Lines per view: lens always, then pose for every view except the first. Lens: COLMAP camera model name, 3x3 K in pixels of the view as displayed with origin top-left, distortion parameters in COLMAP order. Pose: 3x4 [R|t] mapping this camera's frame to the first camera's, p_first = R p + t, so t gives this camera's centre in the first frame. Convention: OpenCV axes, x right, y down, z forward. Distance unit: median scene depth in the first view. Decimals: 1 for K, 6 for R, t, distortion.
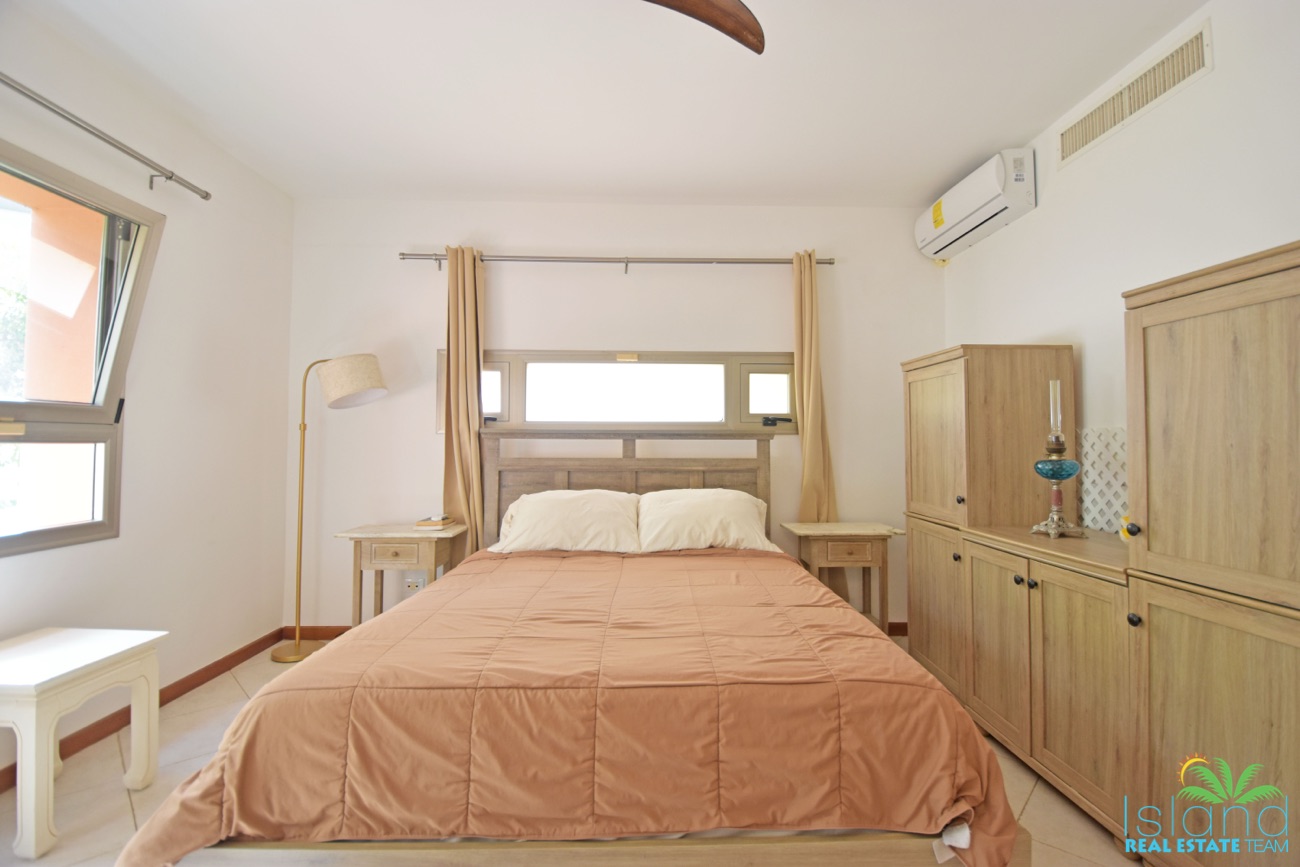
lens RADIAL K [[567.8, 0, 665.1], [0, 567.8, 422.7], [0, 0, 1]] dist [0.010991, -0.020125]
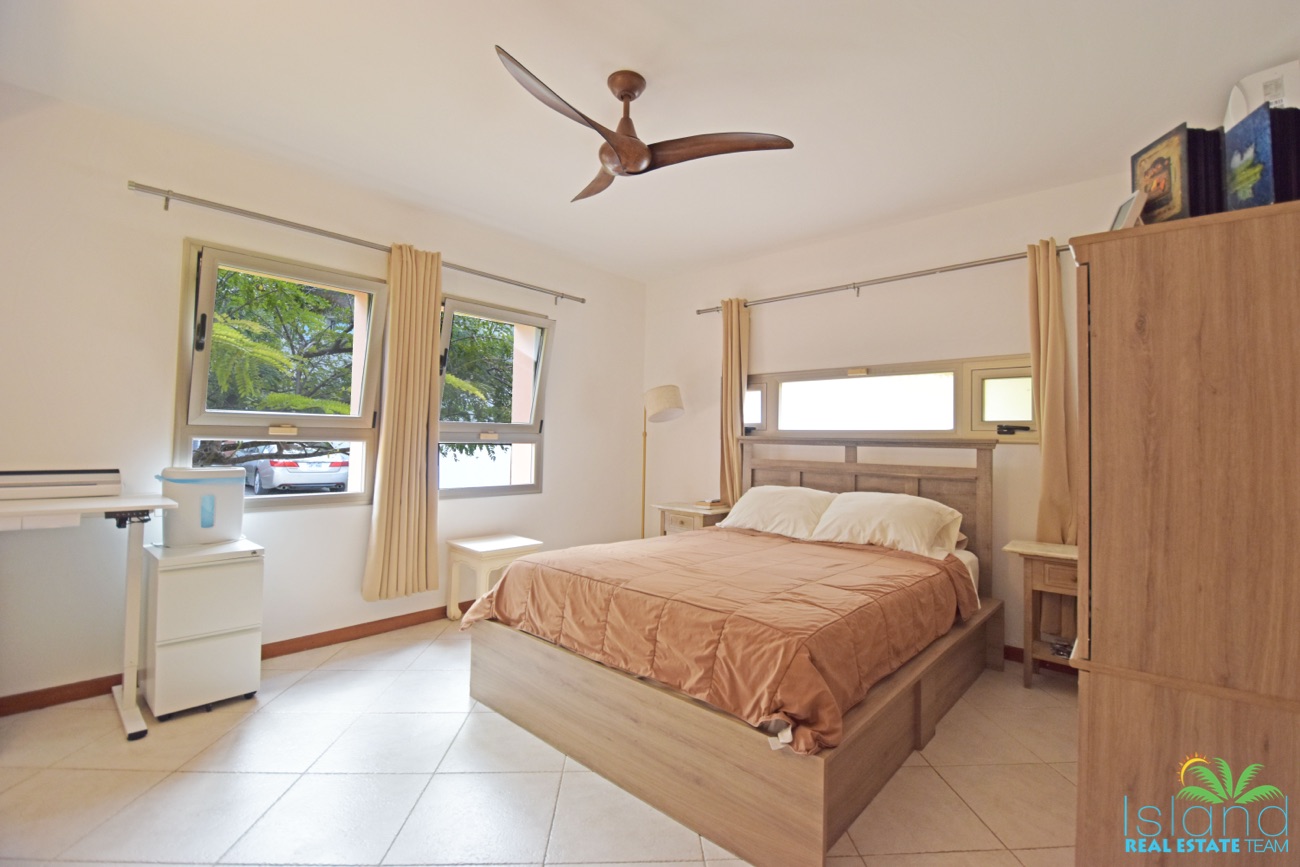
lens RADIAL K [[567.8, 0, 665.1], [0, 567.8, 422.7], [0, 0, 1]] dist [0.010991, -0.020125]
pose [[0.724375, -0.010928, -0.689319, 0.557945], [0.006951, 0.999939, -0.008548, -0.012492], [0.689371, 0.001401, 0.724407, -0.083100]]
